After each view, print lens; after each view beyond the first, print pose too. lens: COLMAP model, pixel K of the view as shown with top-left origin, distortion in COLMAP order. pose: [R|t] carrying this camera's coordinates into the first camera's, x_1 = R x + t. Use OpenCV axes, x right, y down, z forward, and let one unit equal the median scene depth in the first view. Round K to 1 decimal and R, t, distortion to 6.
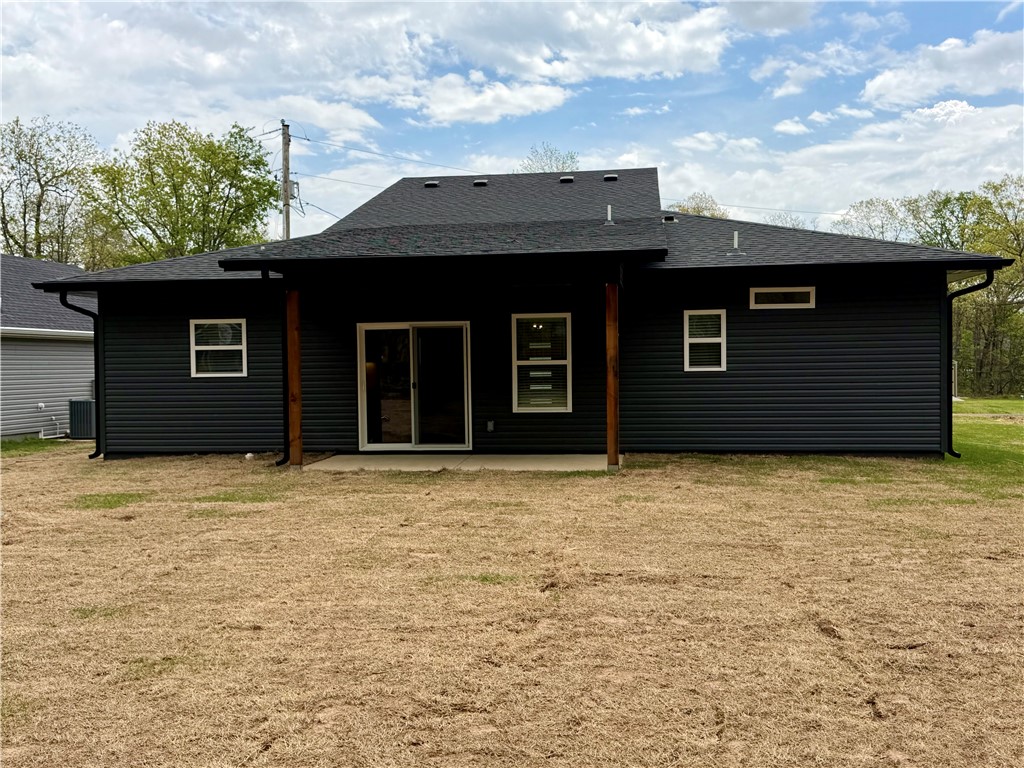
lens RADIAL K [[992.0, 0, 512.0], [0, 992.0, 384.0], [0, 0, 1]] dist [0.006525, 0.003964]
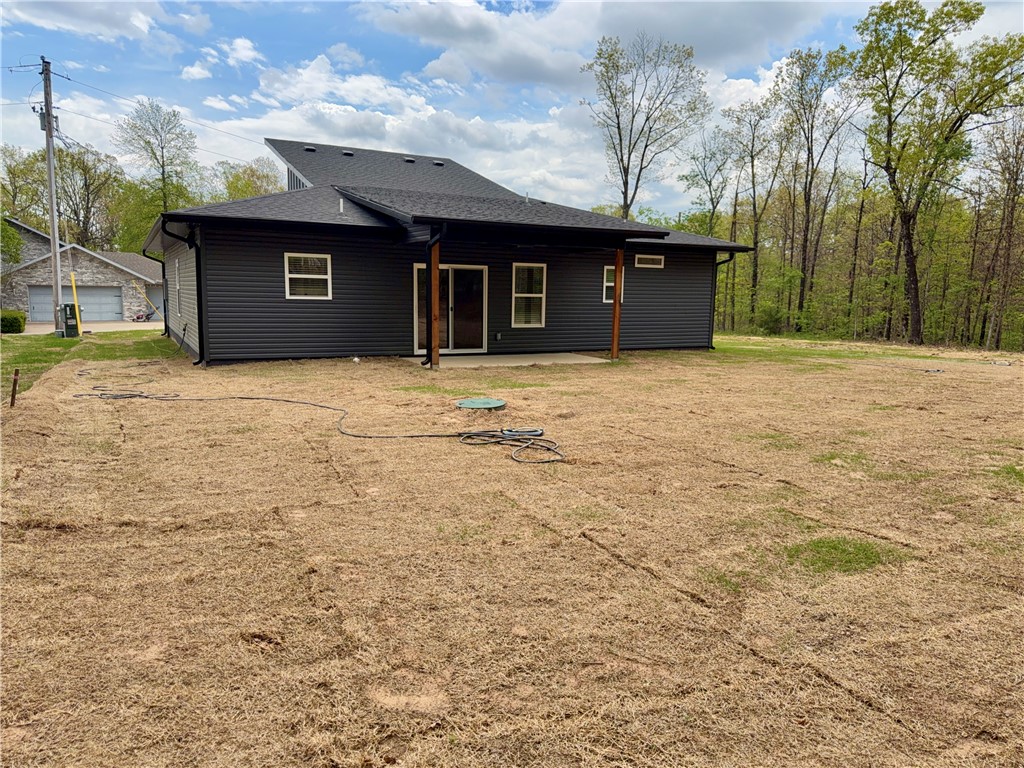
lens RADIAL K [[735.1, 0, 512.0], [0, 735.1, 384.0], [0, 0, 1]] dist [0.004715, -0.001107]
pose [[0.825751, -0.041138, 0.562533, -0.634555], [-0.015879, 0.995246, 0.096091, 0.006492], [-0.563811, -0.088280, 0.821172, 0.061233]]
